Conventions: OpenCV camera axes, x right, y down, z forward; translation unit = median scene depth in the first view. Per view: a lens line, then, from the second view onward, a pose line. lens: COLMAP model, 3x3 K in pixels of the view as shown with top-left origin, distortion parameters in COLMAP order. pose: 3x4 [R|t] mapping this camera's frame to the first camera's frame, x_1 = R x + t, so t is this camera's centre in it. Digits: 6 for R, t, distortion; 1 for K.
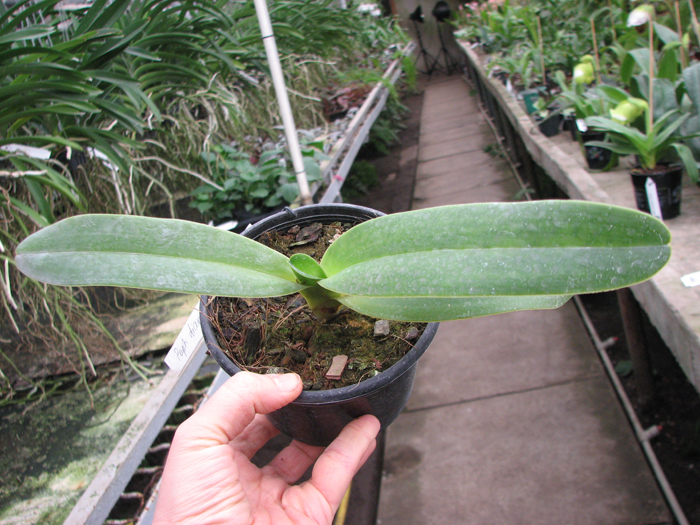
lens RADIAL K [[749.3, 0, 336.0], [0, 749.3, 288.0], [0, 0, 1]] dist [-0.197230, 0.259730]
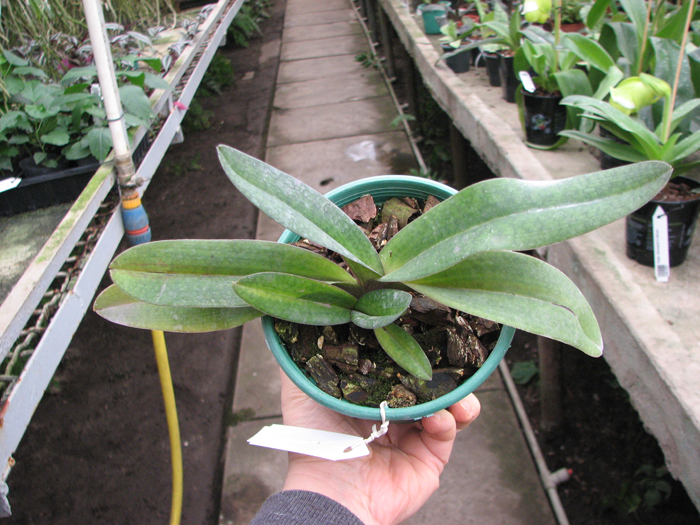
lens RADIAL K [[749.3, 0, 336.0], [0, 749.3, 288.0], [0, 0, 1]] dist [-0.197230, 0.259730]
pose [[0.976681, 0.046293, 0.209645, 0.006806], [-0.077572, 0.986601, 0.143529, -0.064418], [-0.200192, -0.156445, 0.967186, 0.179664]]
